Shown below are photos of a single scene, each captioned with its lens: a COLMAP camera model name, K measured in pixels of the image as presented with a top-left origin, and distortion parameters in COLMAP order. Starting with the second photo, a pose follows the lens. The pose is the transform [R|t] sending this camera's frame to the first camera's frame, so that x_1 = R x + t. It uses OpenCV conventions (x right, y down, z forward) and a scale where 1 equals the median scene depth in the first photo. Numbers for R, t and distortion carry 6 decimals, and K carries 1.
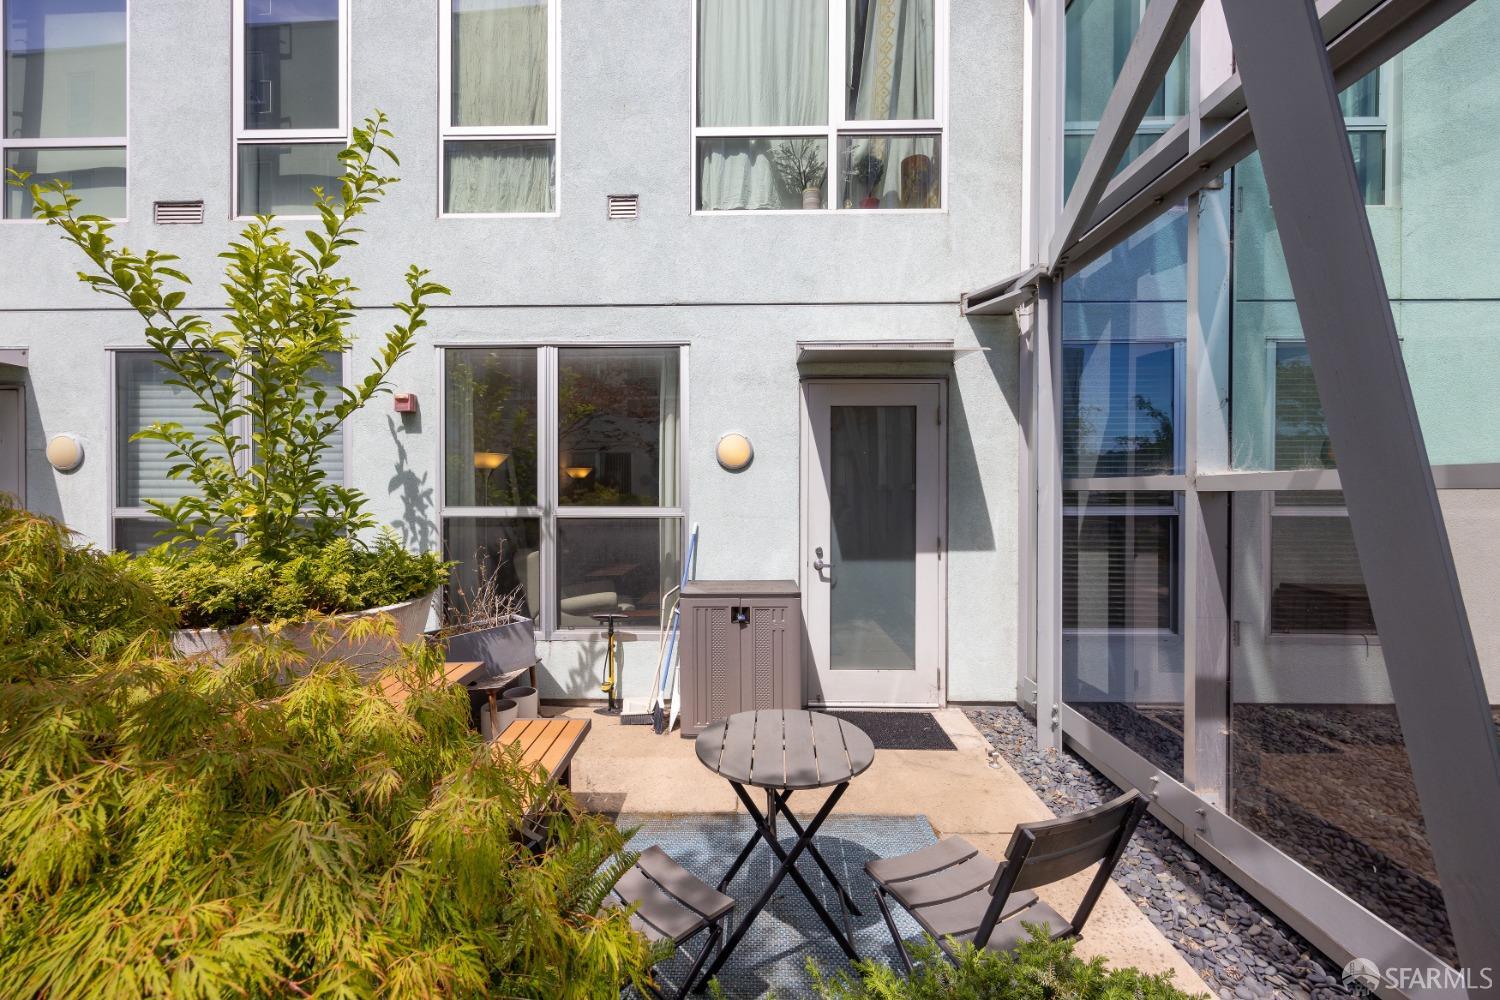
lens RADIAL K [[591.4, 0, 749.1], [0, 591.4, 496.2], [0, 0, 1]] dist [-0.013641, 0.001149]
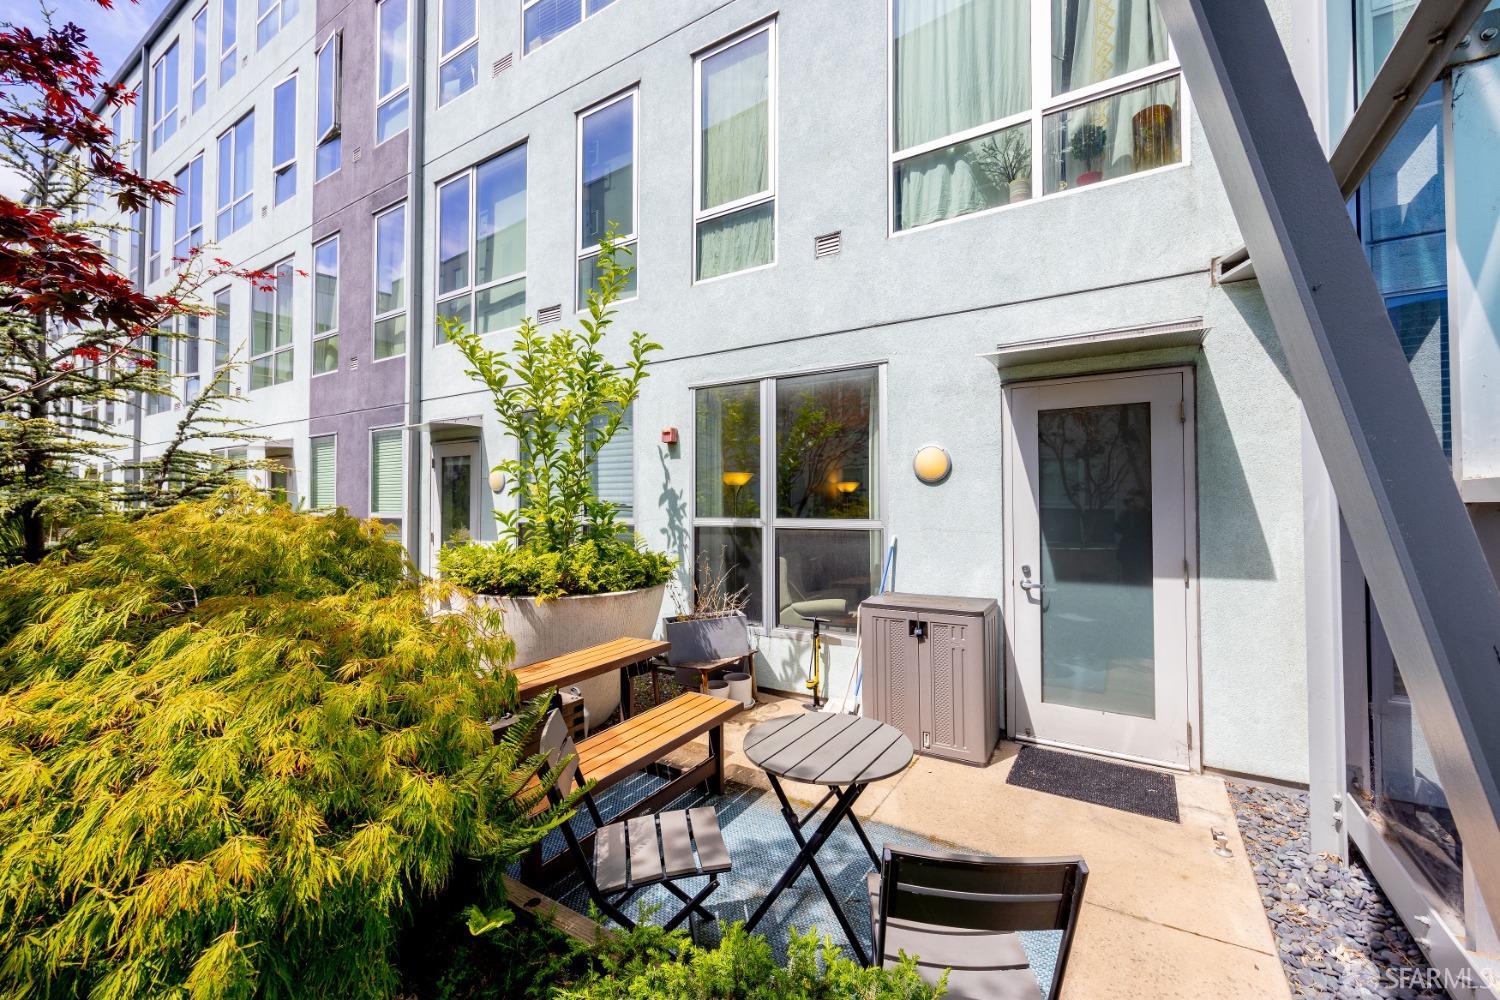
lens RADIAL K [[591.4, 0, 775.7], [0, 591.4, 492.8], [0, 0, 1]] dist [-0.013641, 0.001149]
pose [[0.866198, -0.012919, -0.499534, 0.243501], [-0.000718, 0.999633, -0.027099, -0.000528], [0.499701, 0.023832, 0.865870, 0.013191]]
